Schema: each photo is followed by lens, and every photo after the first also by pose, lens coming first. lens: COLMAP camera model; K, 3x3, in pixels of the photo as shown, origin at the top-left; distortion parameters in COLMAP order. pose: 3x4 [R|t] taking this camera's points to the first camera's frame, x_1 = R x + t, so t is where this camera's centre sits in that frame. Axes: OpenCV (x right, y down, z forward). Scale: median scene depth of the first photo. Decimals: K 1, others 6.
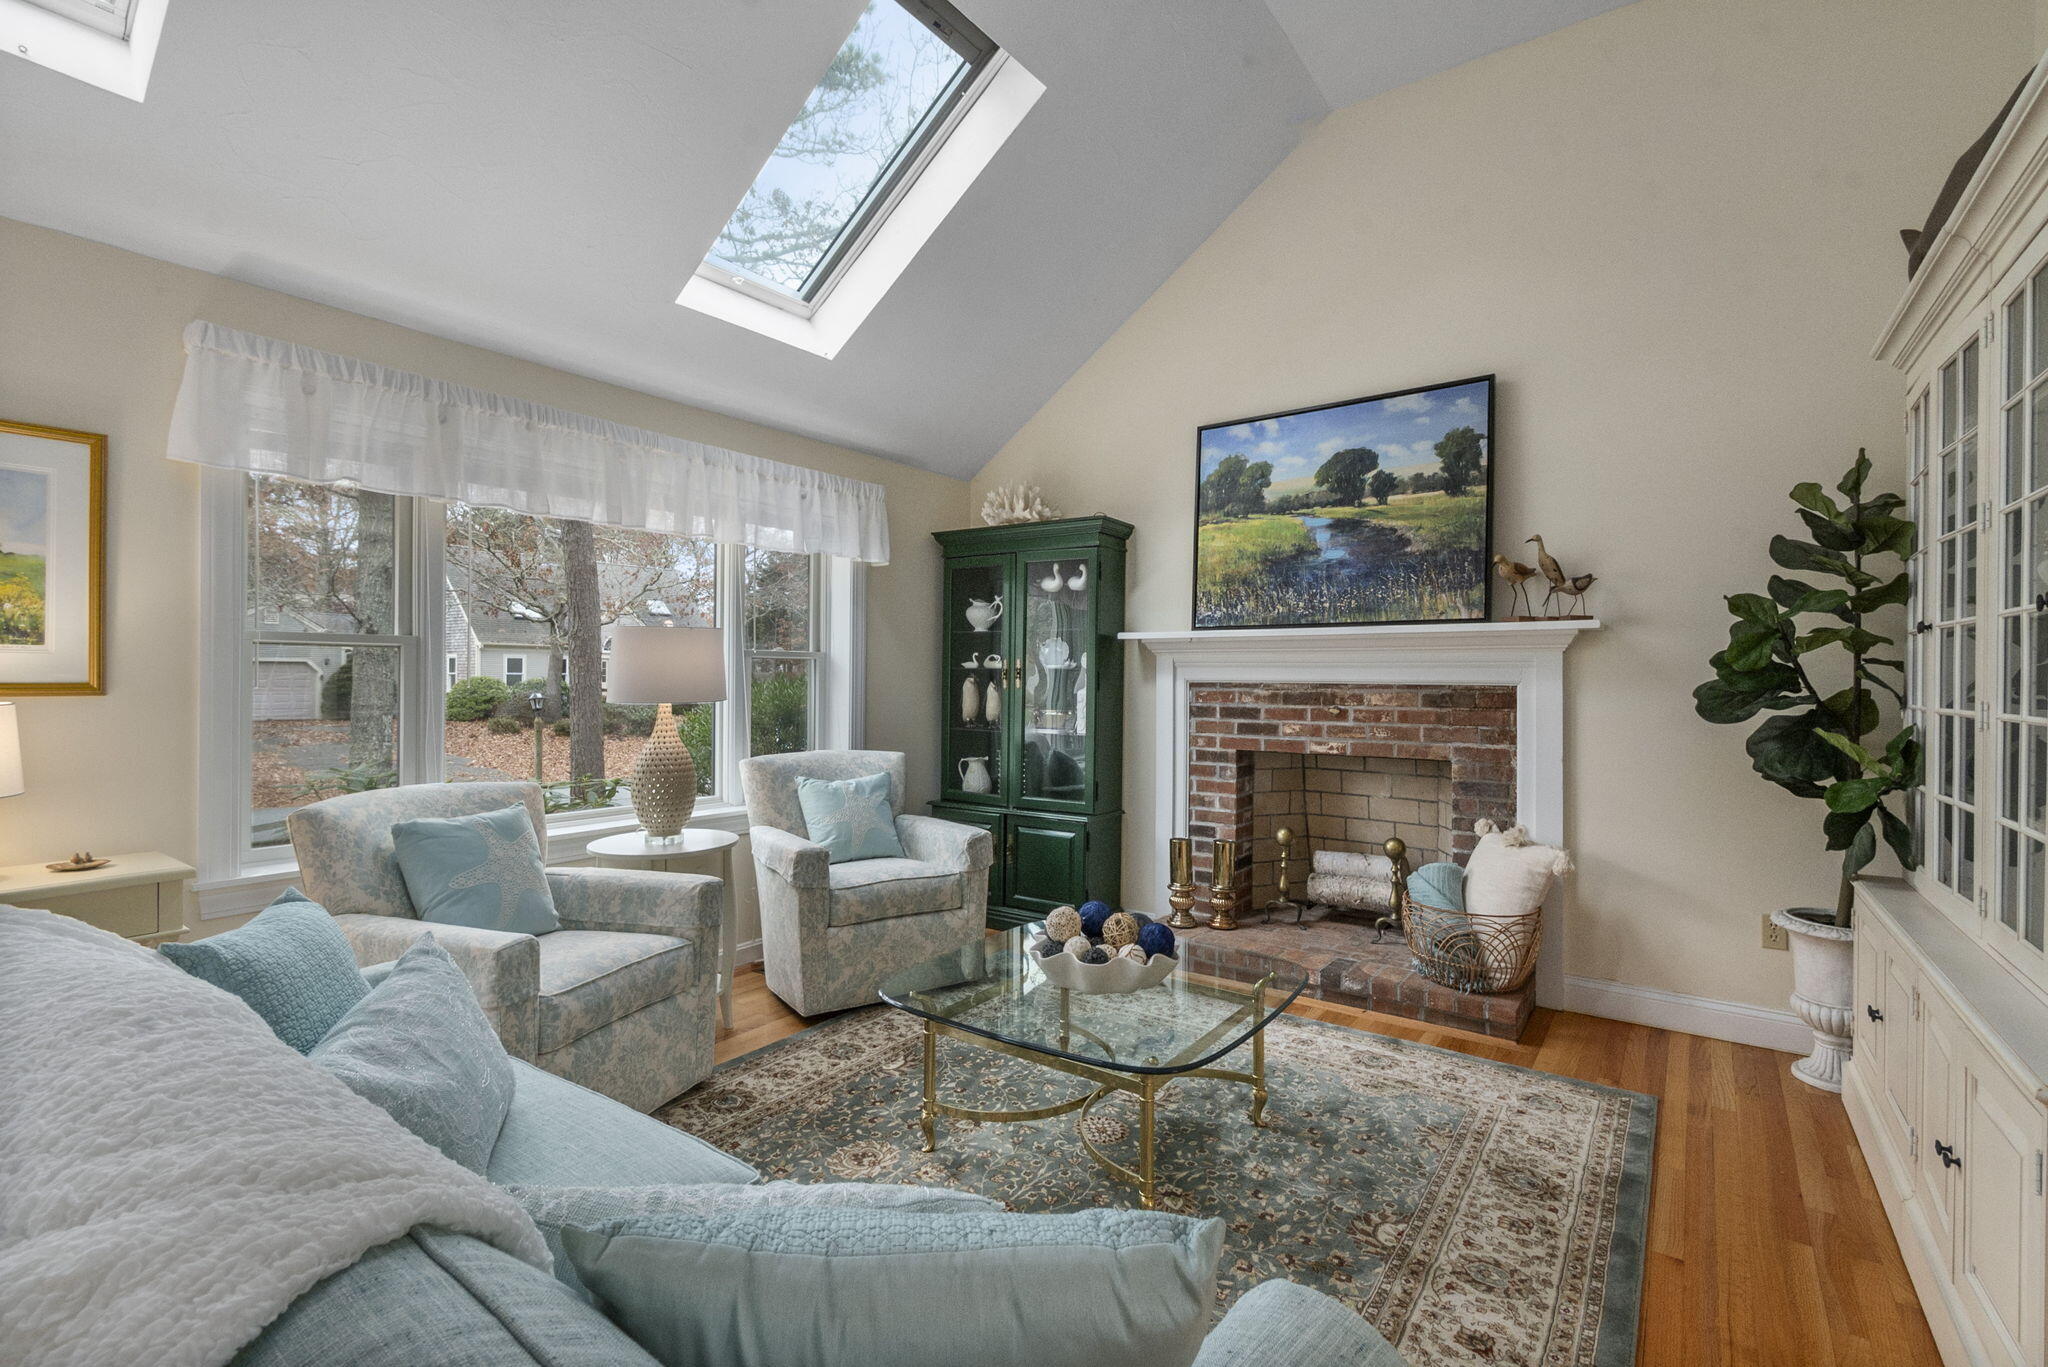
lens RADIAL K [[923.7, 0, 1034.5], [0, 923.7, 675.6], [0, 0, 1]] dist [0.008092, -0.004084]
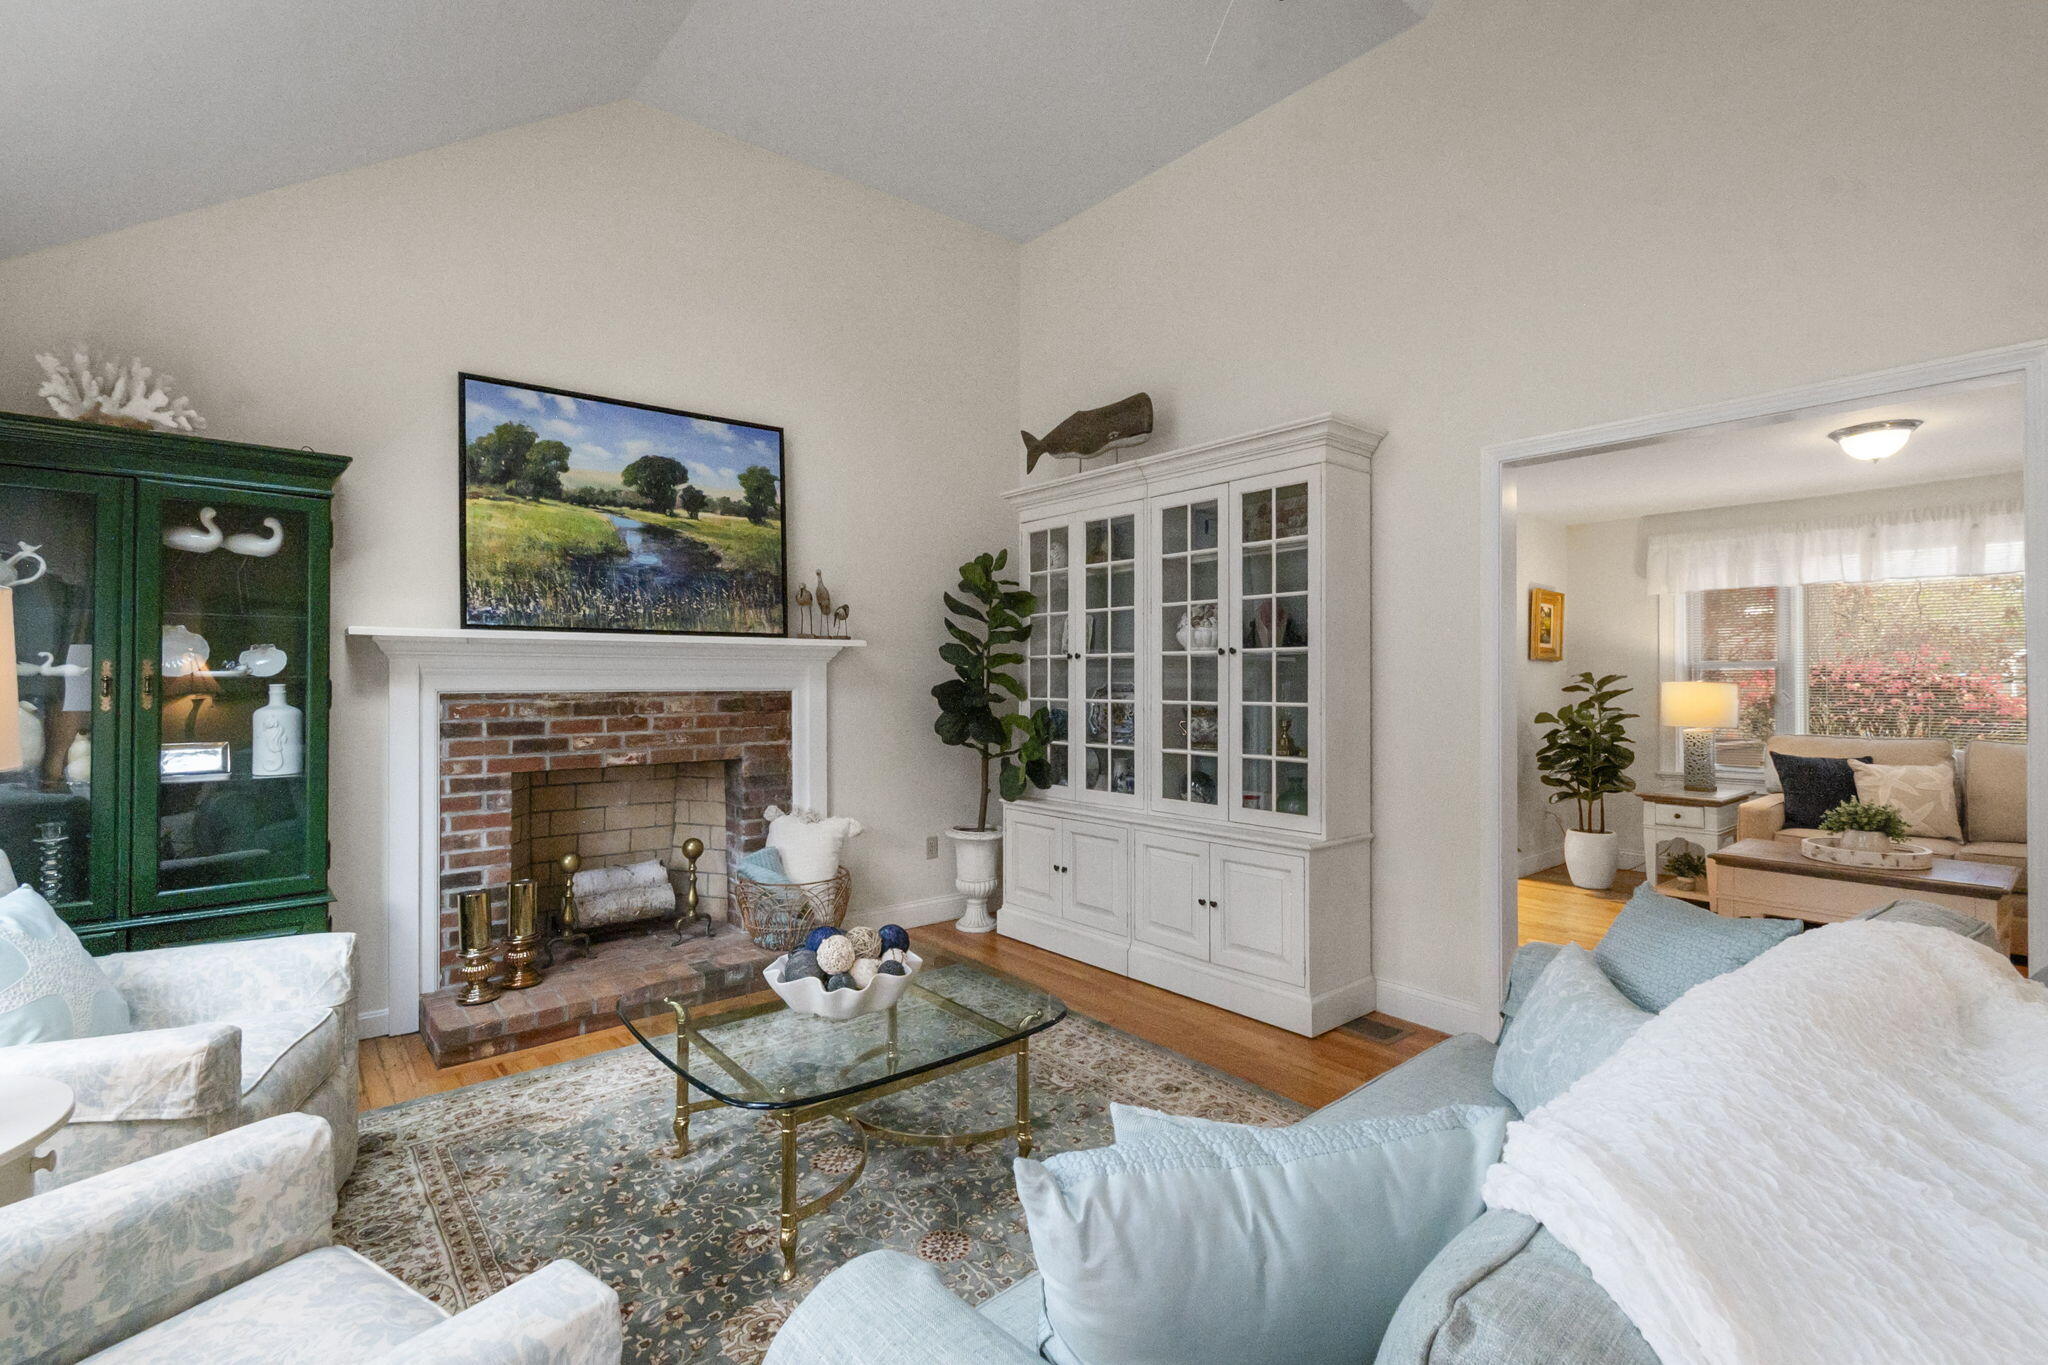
lens RADIAL K [[923.7, 0, 1030.2], [0, 923.7, 673.0], [0, 0, 1]] dist [0.008092, -0.004084]
pose [[0.254702, 0.000933, 0.967019, -0.566776], [0.001707, 0.999998, -0.001415, -0.010066], [-0.967018, 0.002011, 0.254700, 0.391749]]
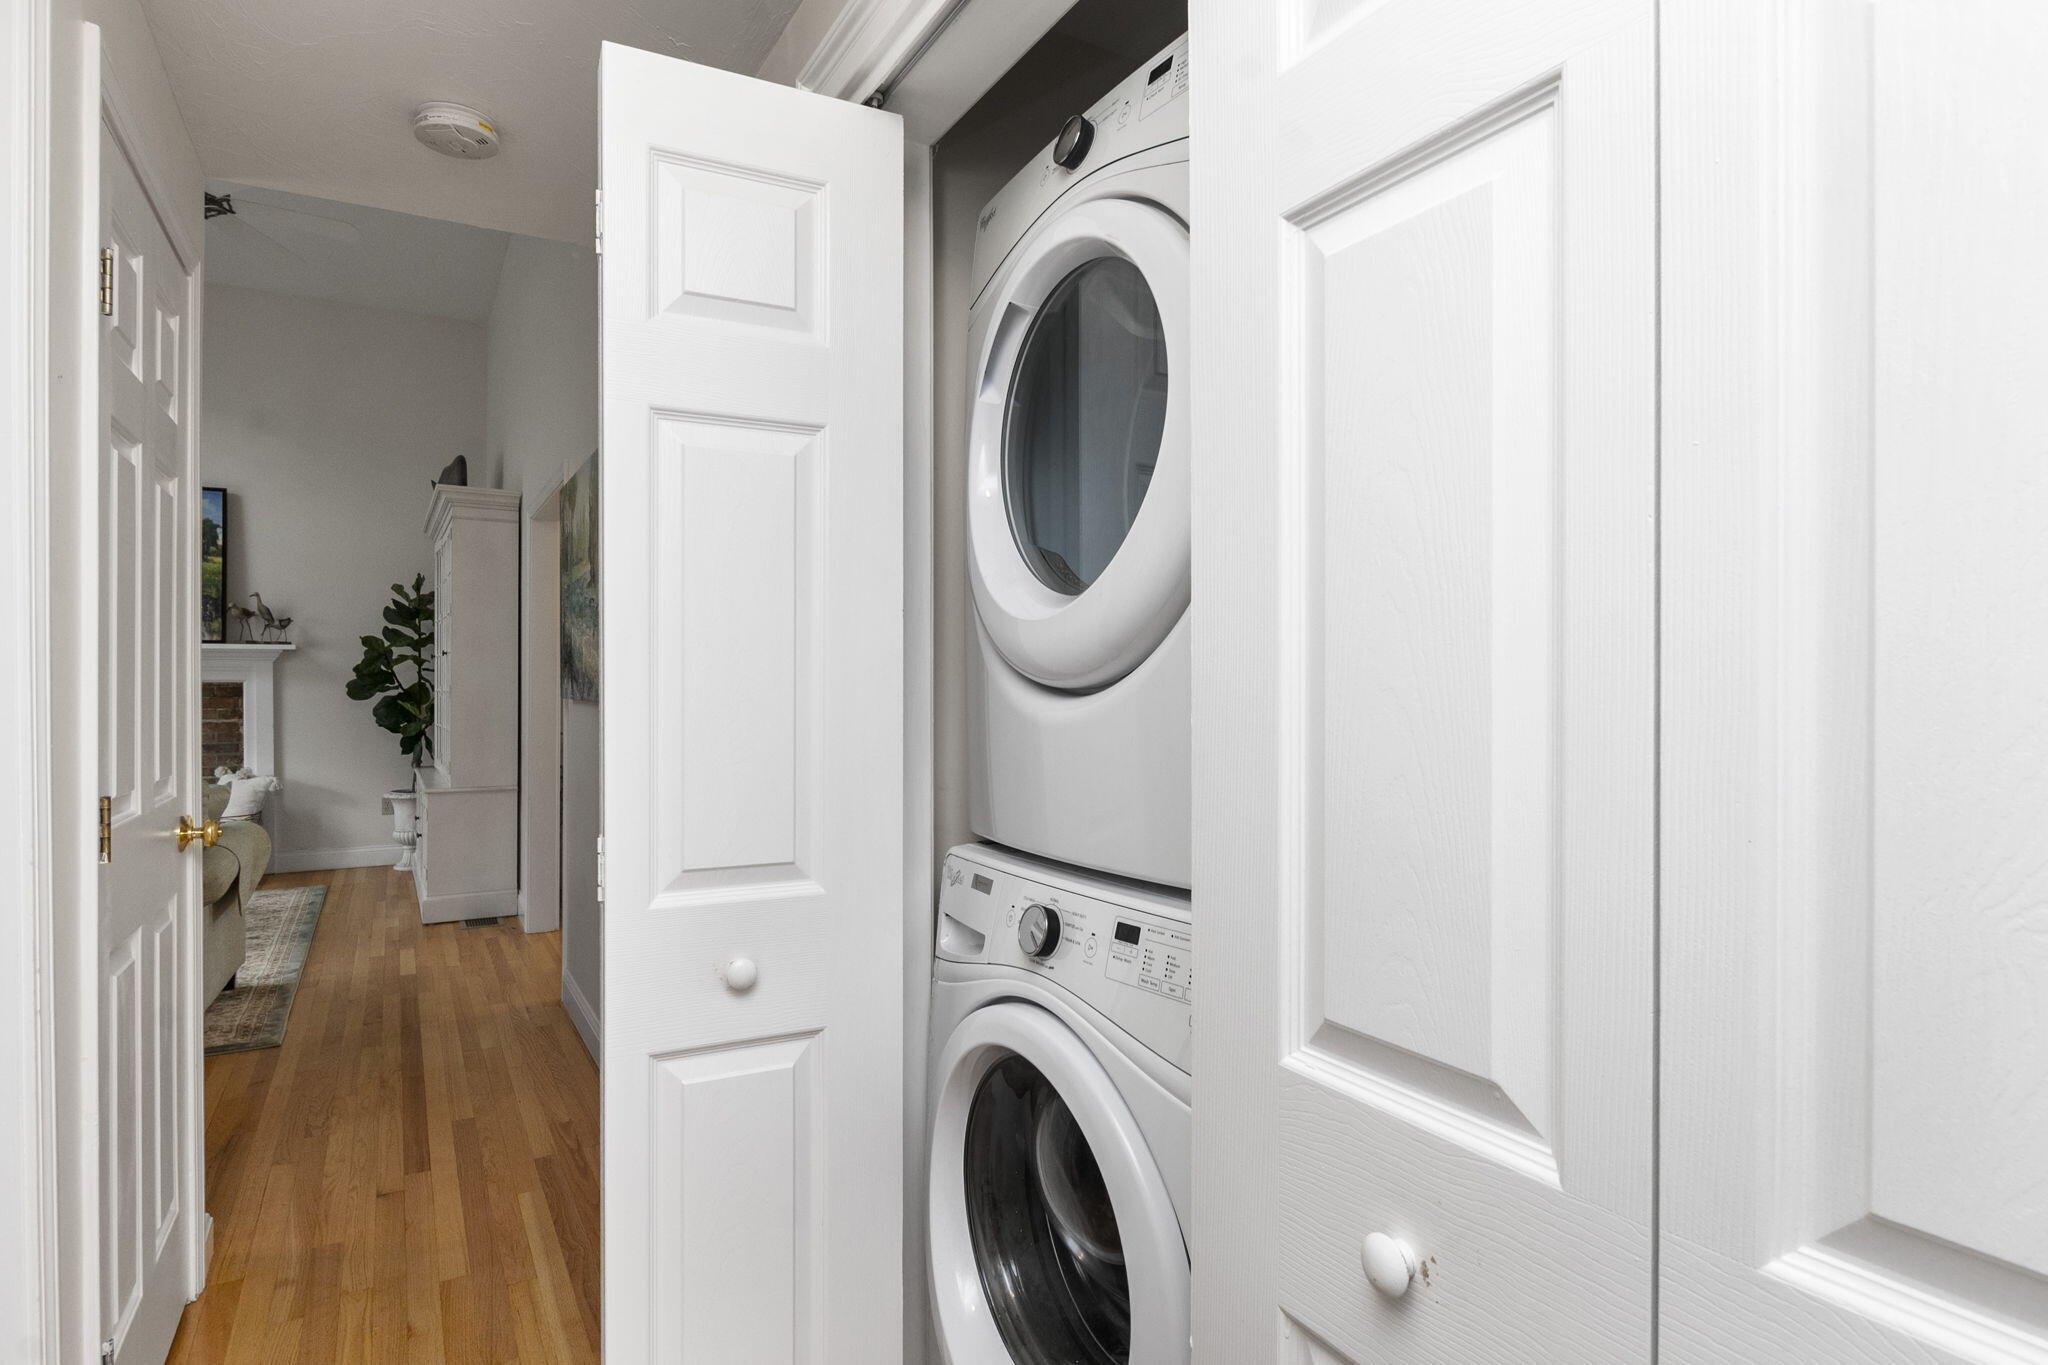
lens RADIAL K [[1093.2, 0, 1030.4], [0, 1093.2, 690.2], [0, 0, 1]] dist [0.007688, 0.000172]
pose [[0.419212, -0.006903, 0.907862, -0.650008], [0.000932, 0.999974, 0.007174, 0.011748], [-0.907888, -0.002161, 0.419207, -1.064291]]
